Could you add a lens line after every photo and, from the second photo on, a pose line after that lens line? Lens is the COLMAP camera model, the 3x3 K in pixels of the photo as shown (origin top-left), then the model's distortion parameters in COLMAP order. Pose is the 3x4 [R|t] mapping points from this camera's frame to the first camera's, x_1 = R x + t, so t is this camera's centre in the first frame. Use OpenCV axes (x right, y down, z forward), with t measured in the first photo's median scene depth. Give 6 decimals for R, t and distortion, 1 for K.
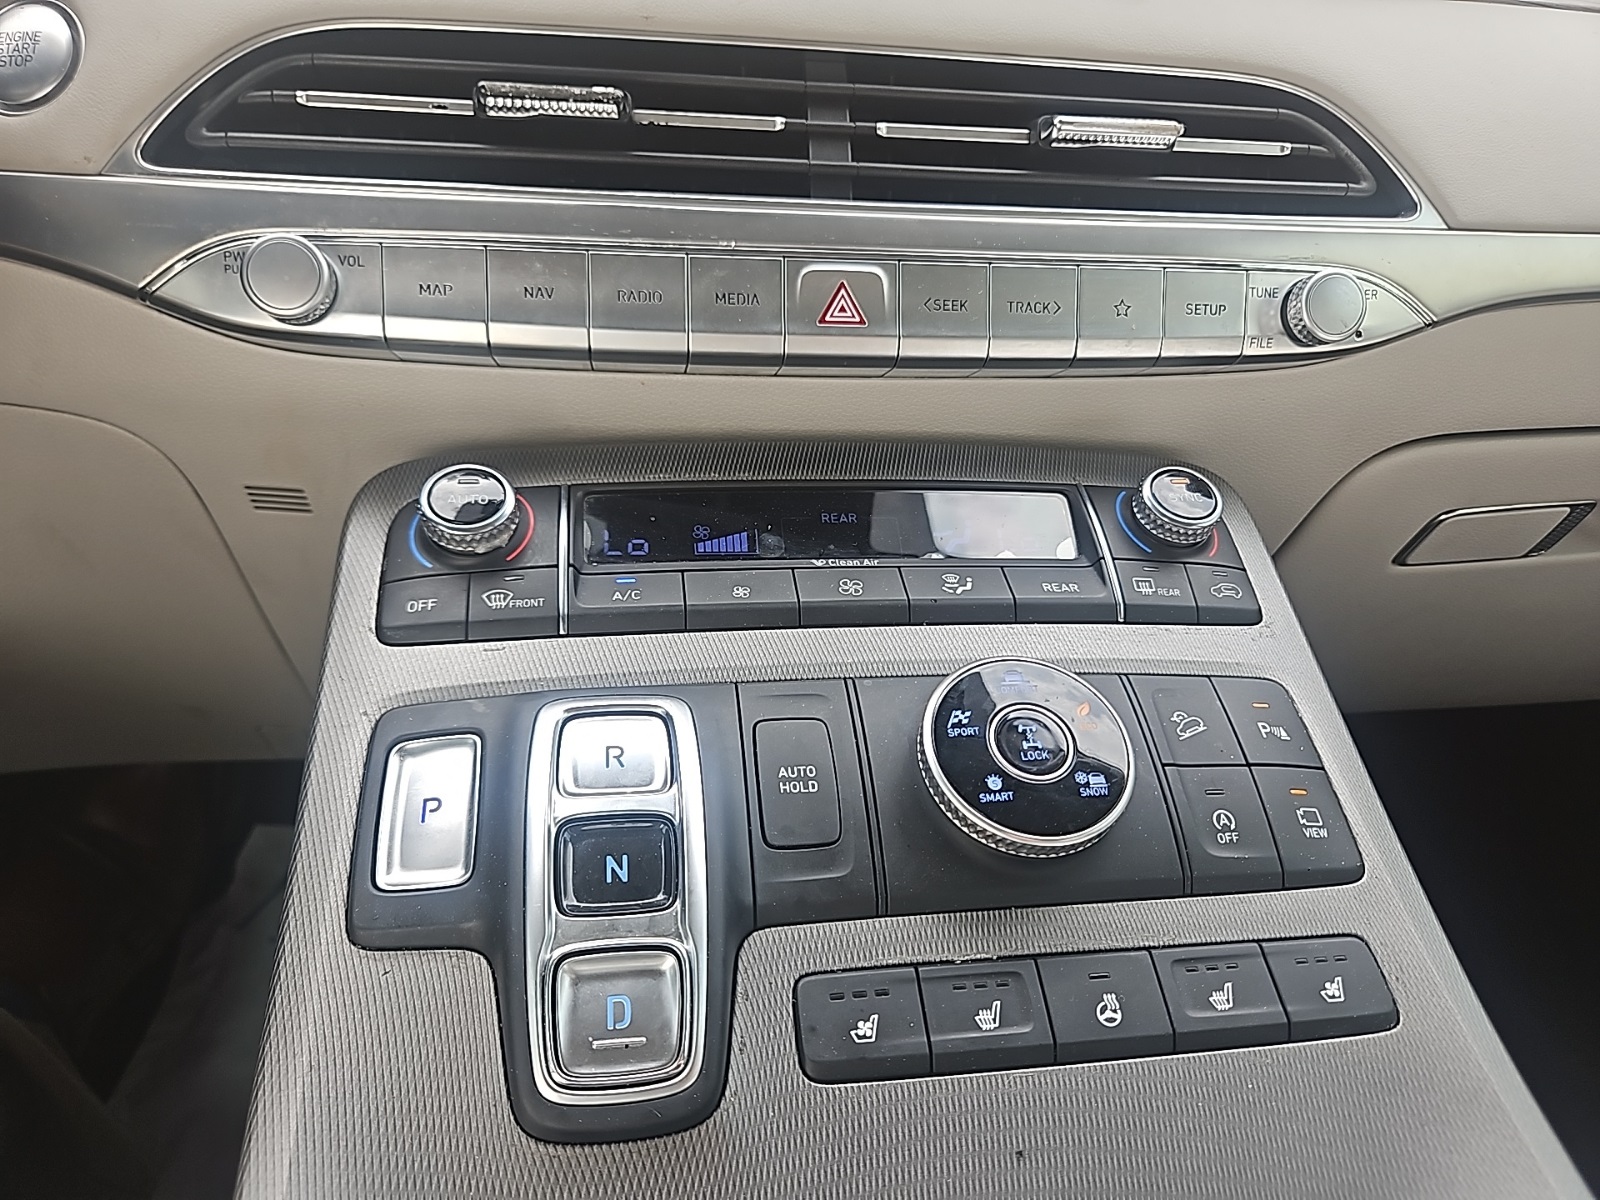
lens RADIAL K [[1089.8, 0, 805.0], [0, 1089.8, 610.3], [0, 0, 1]] dist [0.041101, -0.044653]
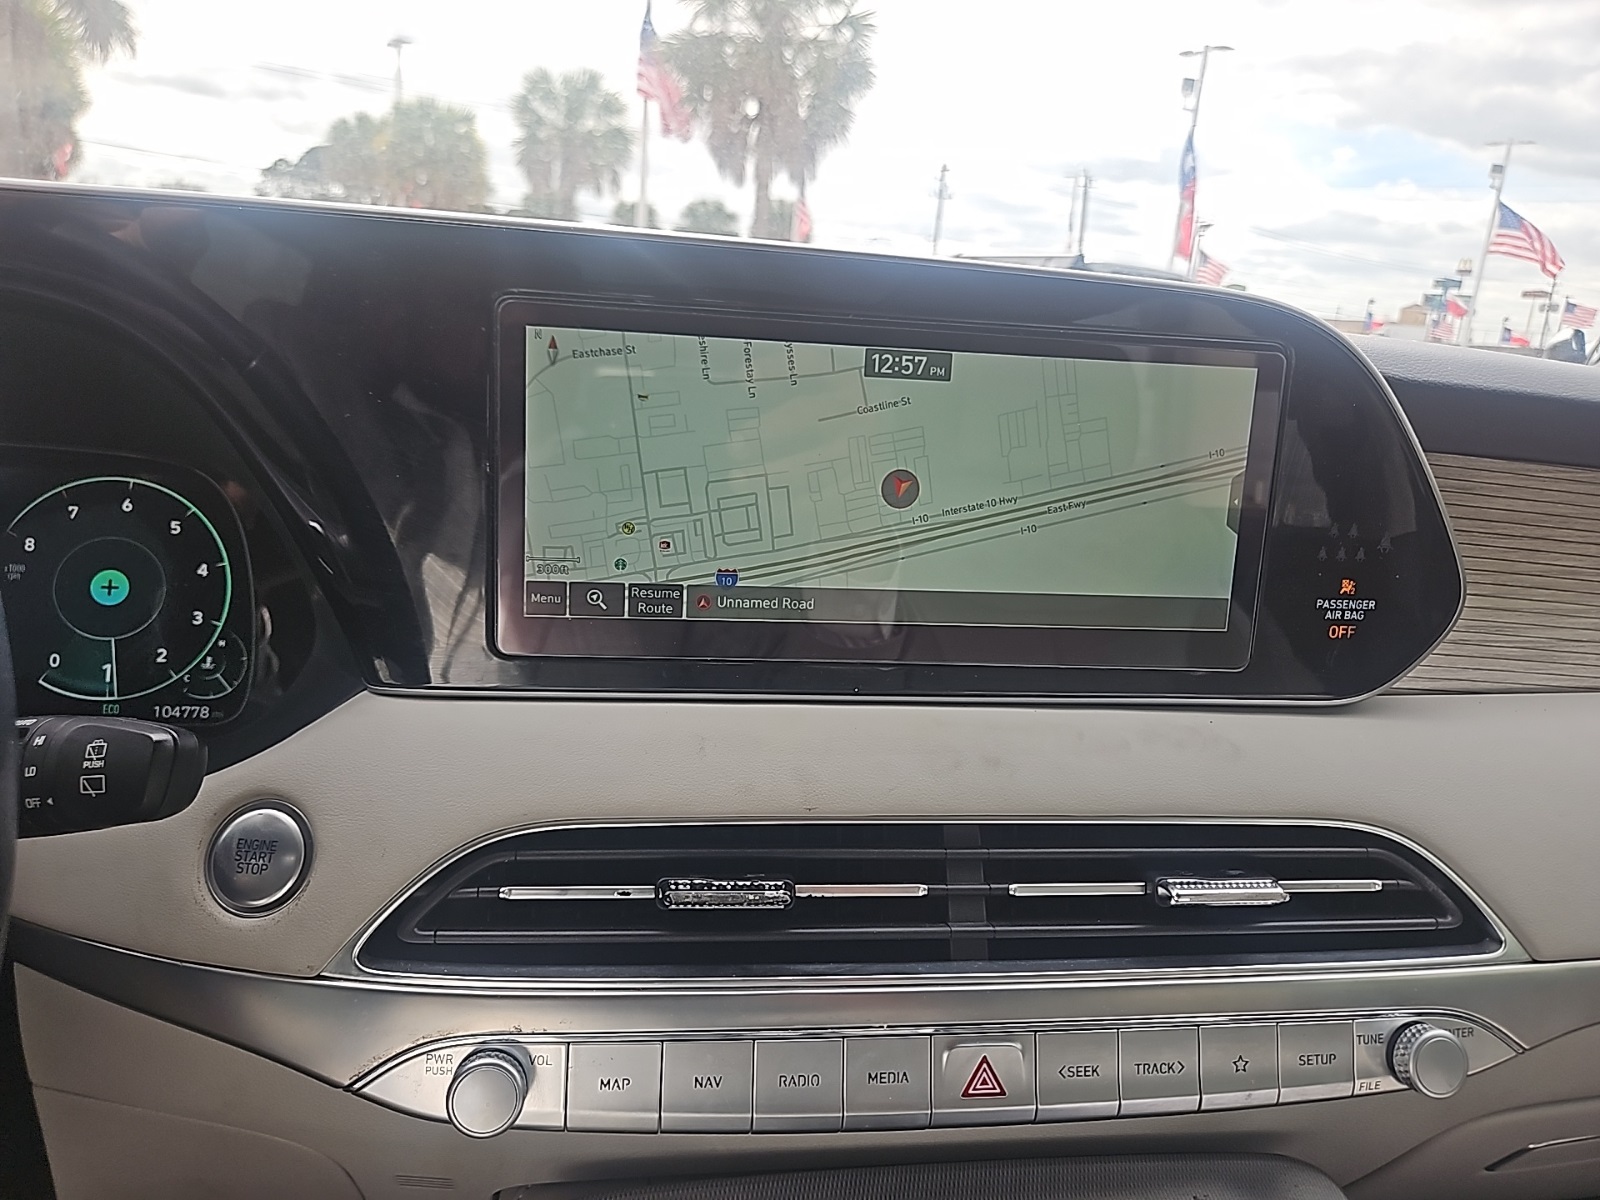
lens RADIAL K [[1086.3, 0, 800.0], [0, 1086.3, 600.0], [0, 0, 1]] dist [0.040070, -0.040741]
pose [[0.999752, 0.020619, -0.008379, -0.145111], [-0.021740, 0.985359, -0.169100, -0.548407], [0.004770, 0.169240, 0.985563, -0.136227]]
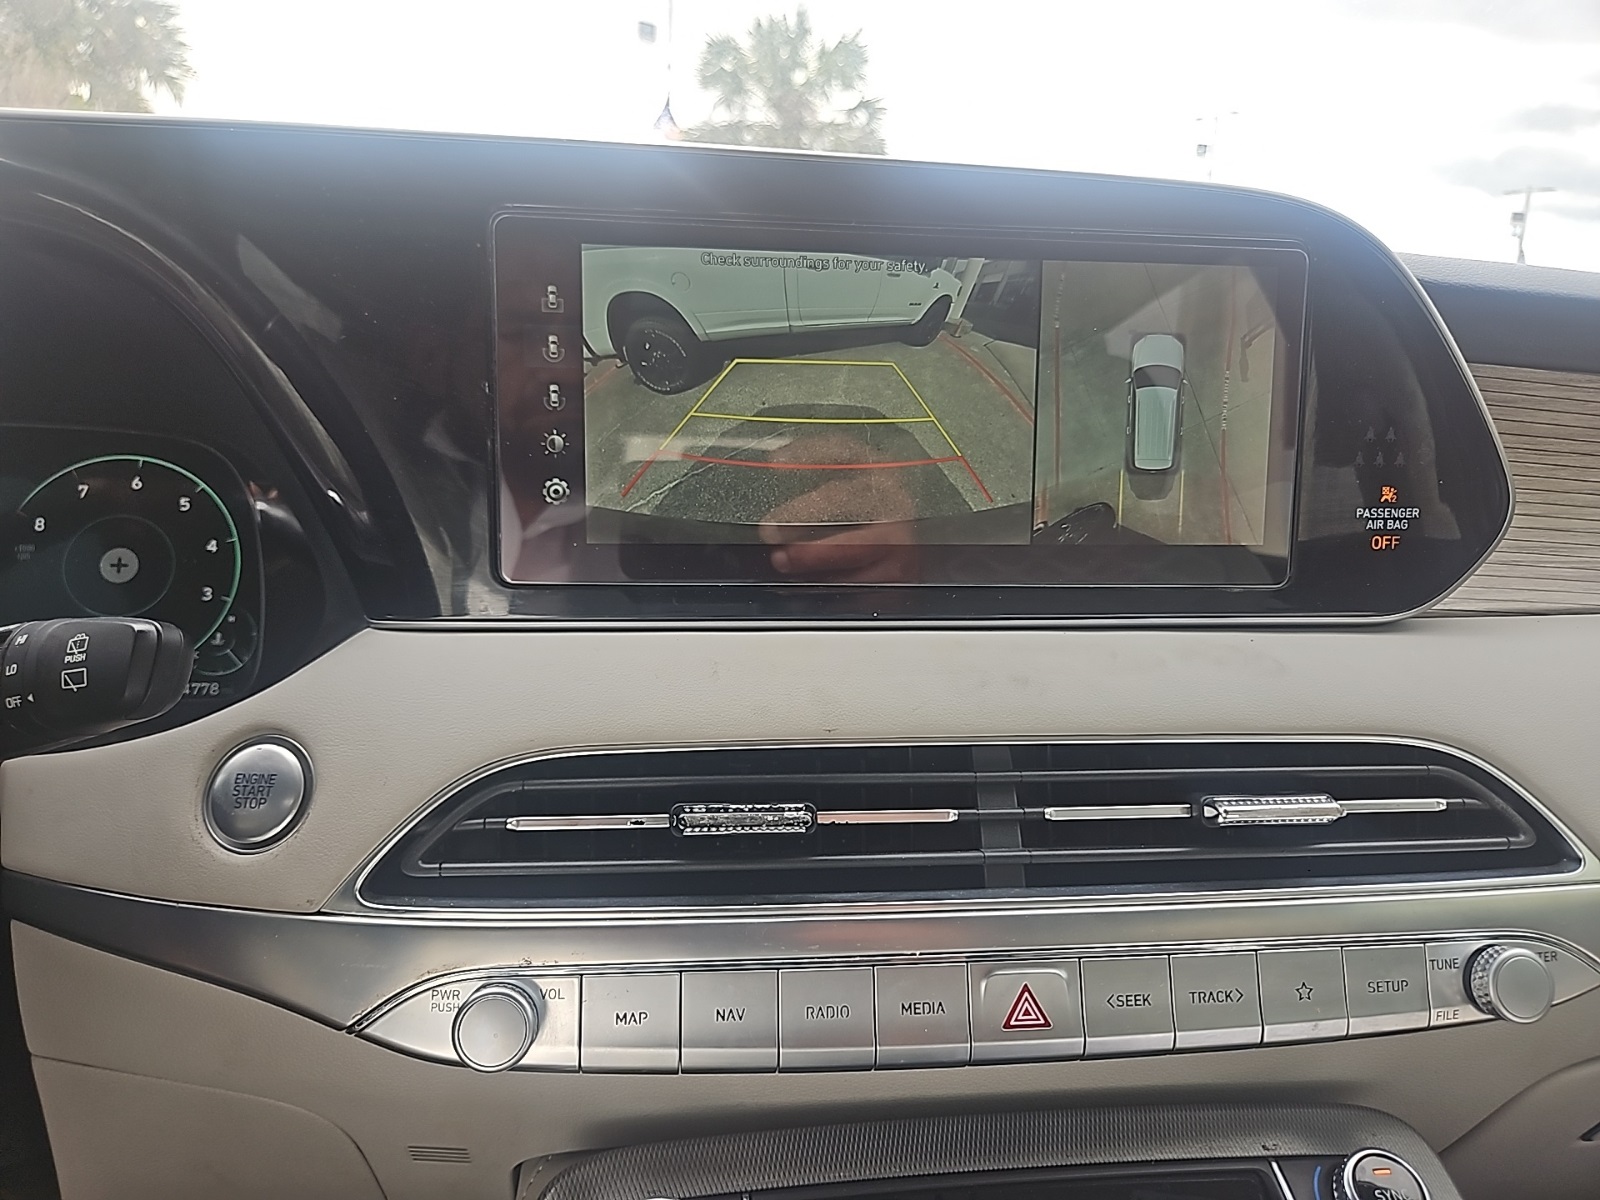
lens RADIAL K [[1089.8, 0, 805.0], [0, 1089.8, 610.3], [0, 0, 1]] dist [0.041101, -0.044653]
pose [[0.999172, -0.017352, -0.036801, -0.123326], [0.008621, 0.974252, -0.225296, -0.404025], [0.039763, 0.224793, 0.973595, -0.065759]]
